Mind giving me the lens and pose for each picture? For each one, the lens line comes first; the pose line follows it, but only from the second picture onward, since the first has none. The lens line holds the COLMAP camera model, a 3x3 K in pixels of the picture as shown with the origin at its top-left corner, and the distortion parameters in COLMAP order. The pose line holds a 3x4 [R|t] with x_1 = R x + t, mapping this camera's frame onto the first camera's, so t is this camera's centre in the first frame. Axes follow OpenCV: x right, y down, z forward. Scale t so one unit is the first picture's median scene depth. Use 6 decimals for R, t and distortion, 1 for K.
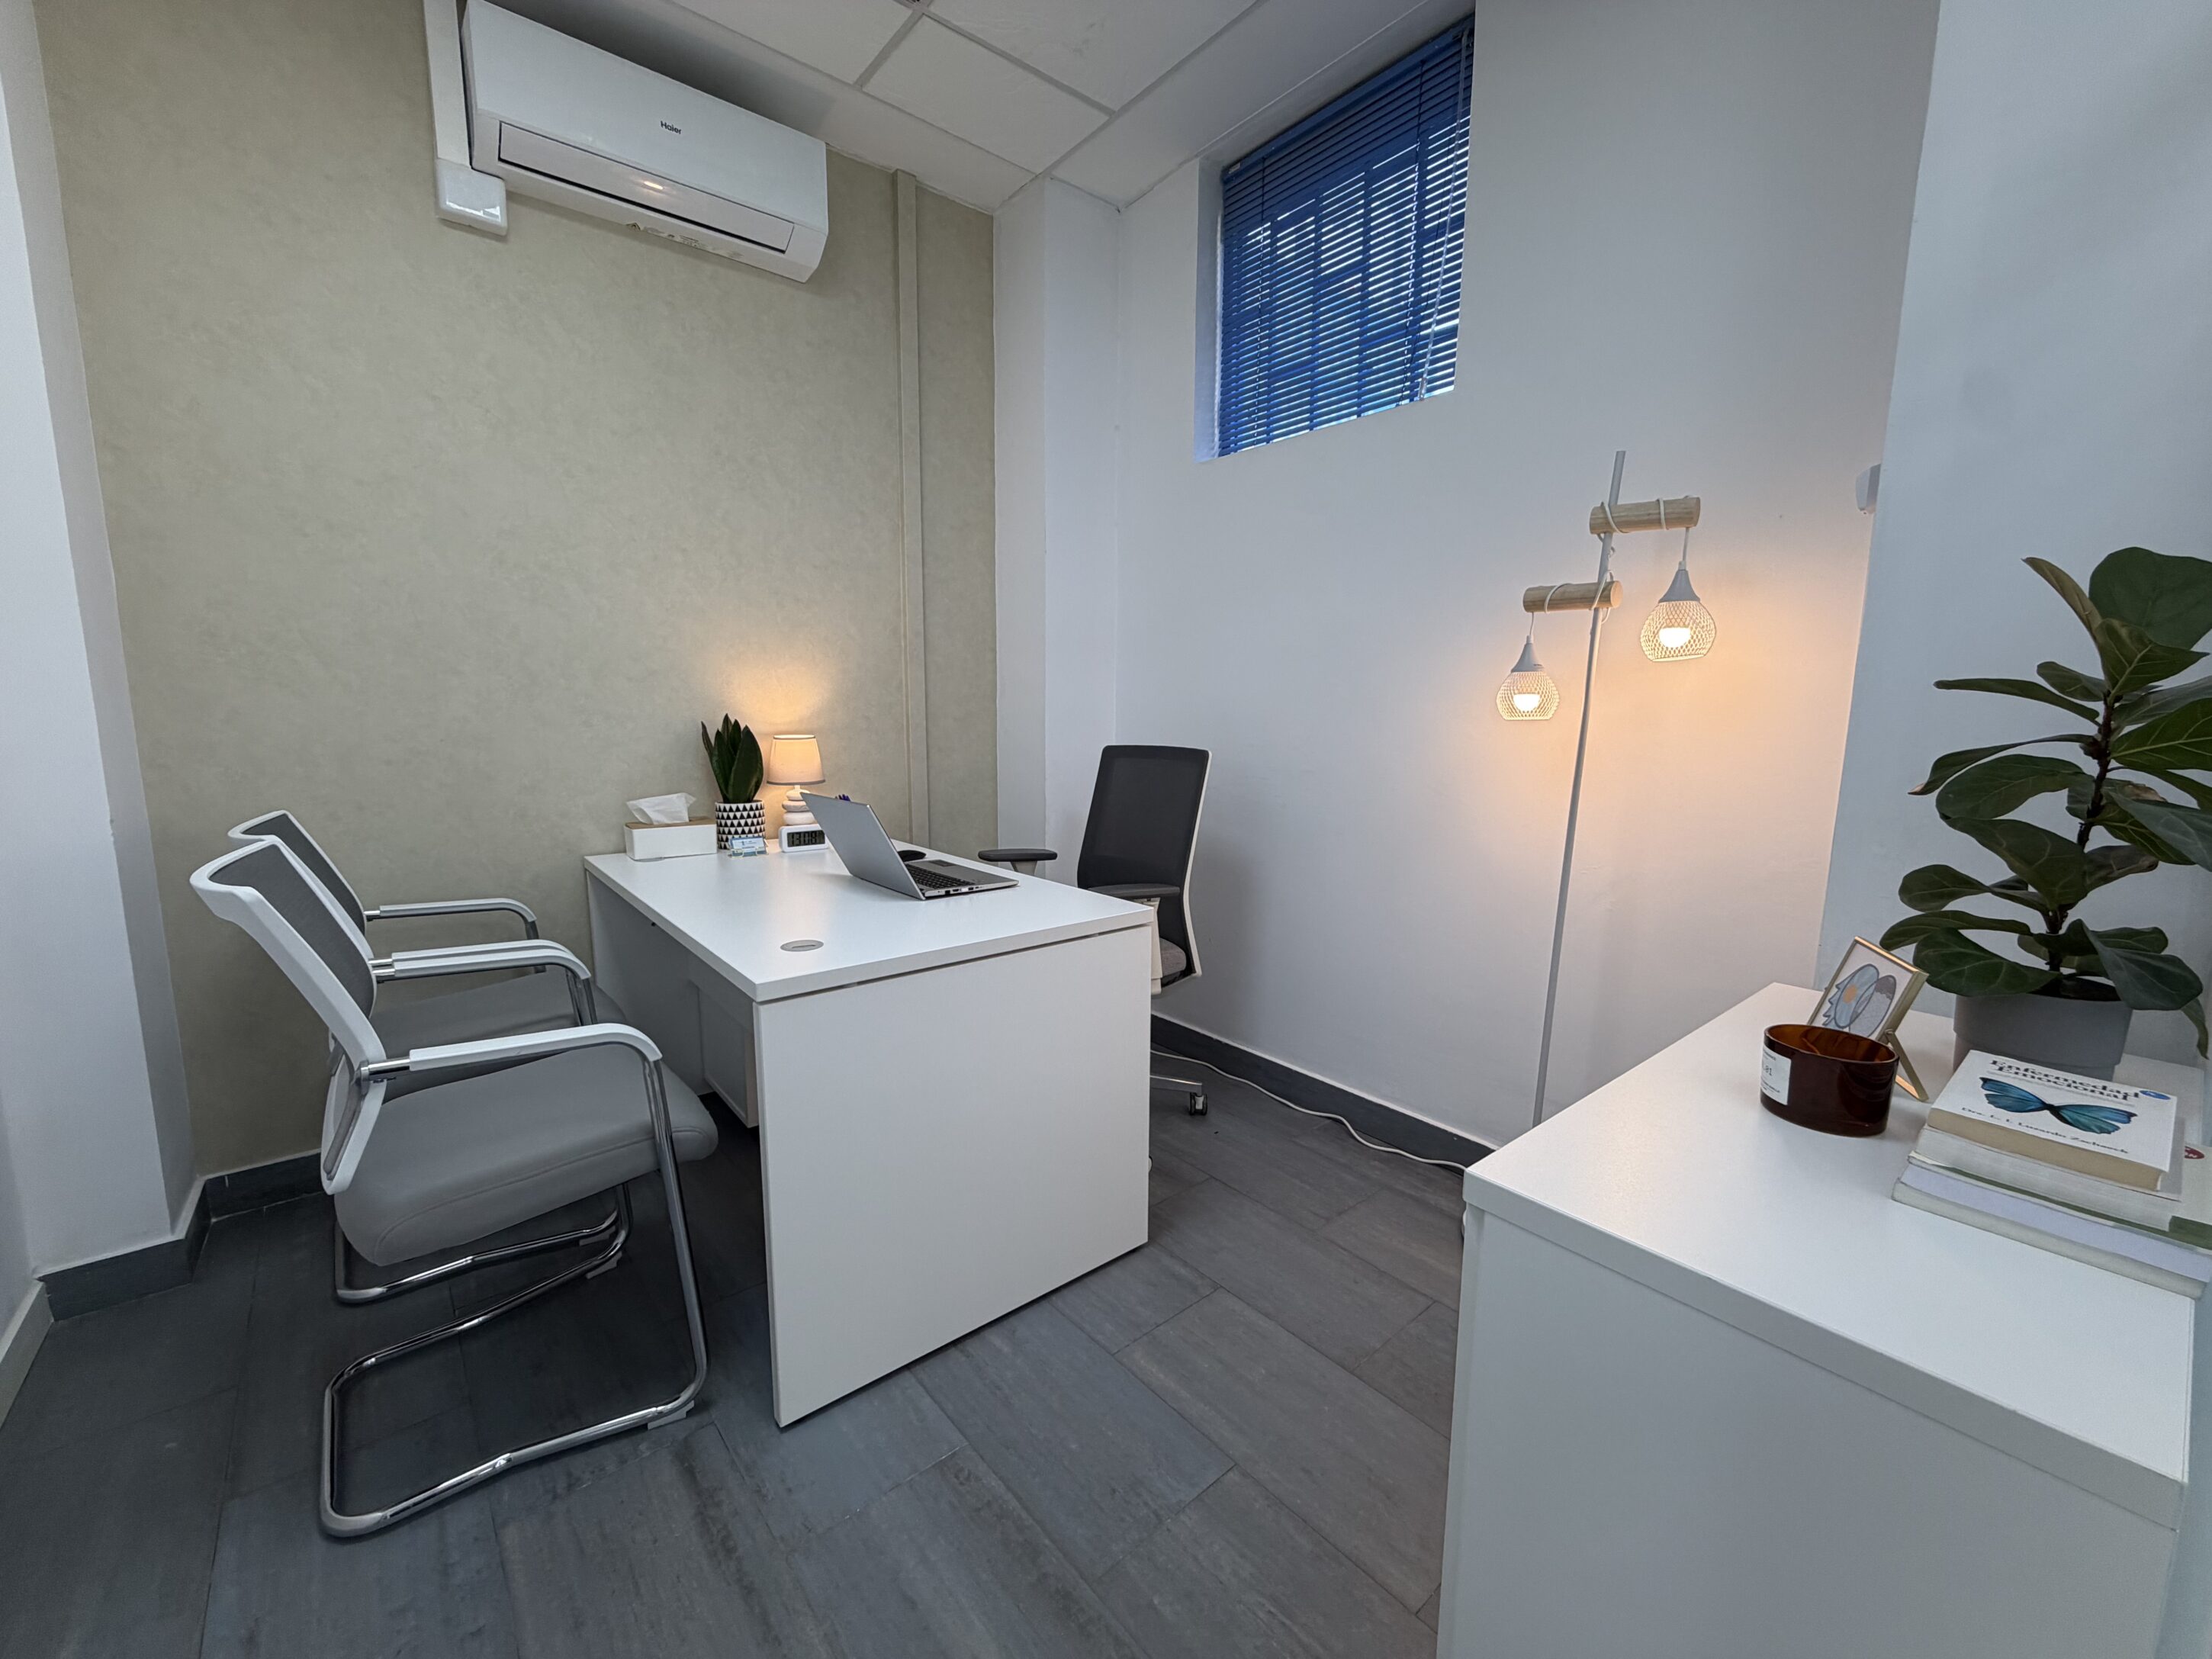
lens RADIAL K [[886.8, 0, 1106.0], [0, 886.8, 829.5], [0, 0, 1]] dist [0.000026, 0.000076]
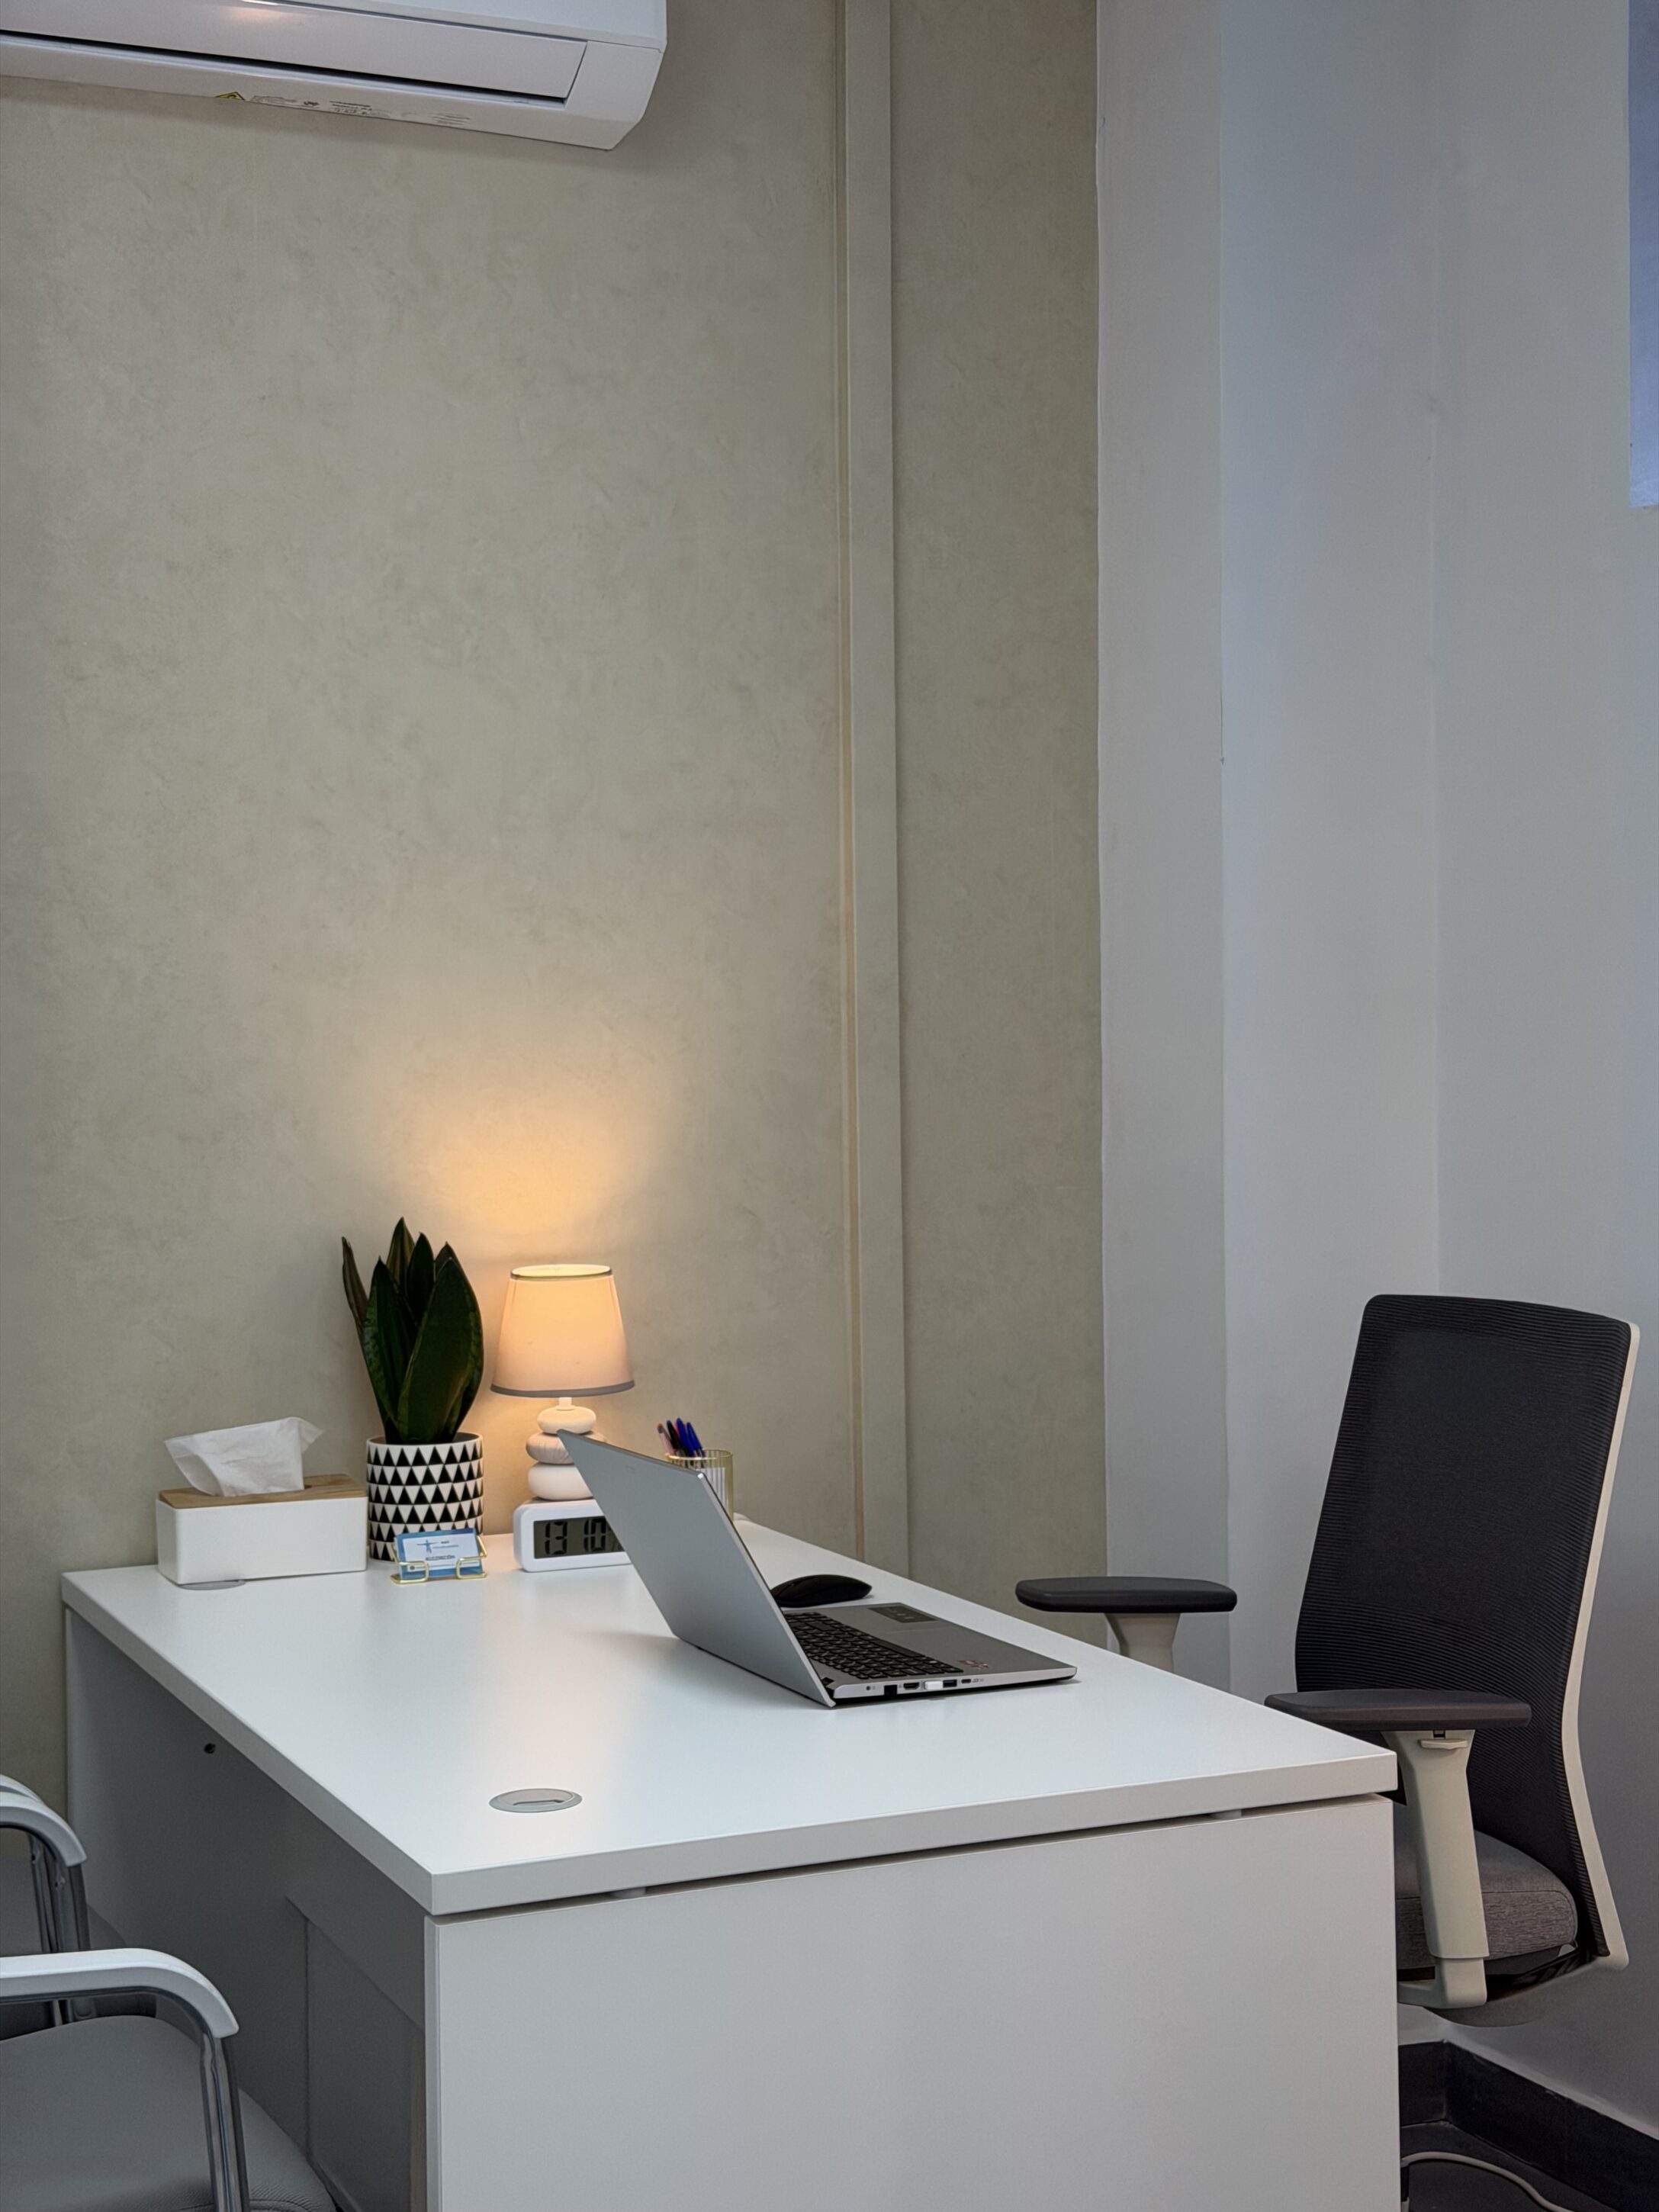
lens RADIAL K [[3198.9, 0, 829.5], [0, 3198.9, 1106.0], [0, 0, 1]] dist [0.135989, -0.072887]
pose [[0.963197, -0.012023, -0.268529, 0.150842], [-0.018017, 0.993865, -0.109125, -0.026307], [0.268193, 0.109947, 0.957071, -0.346224]]
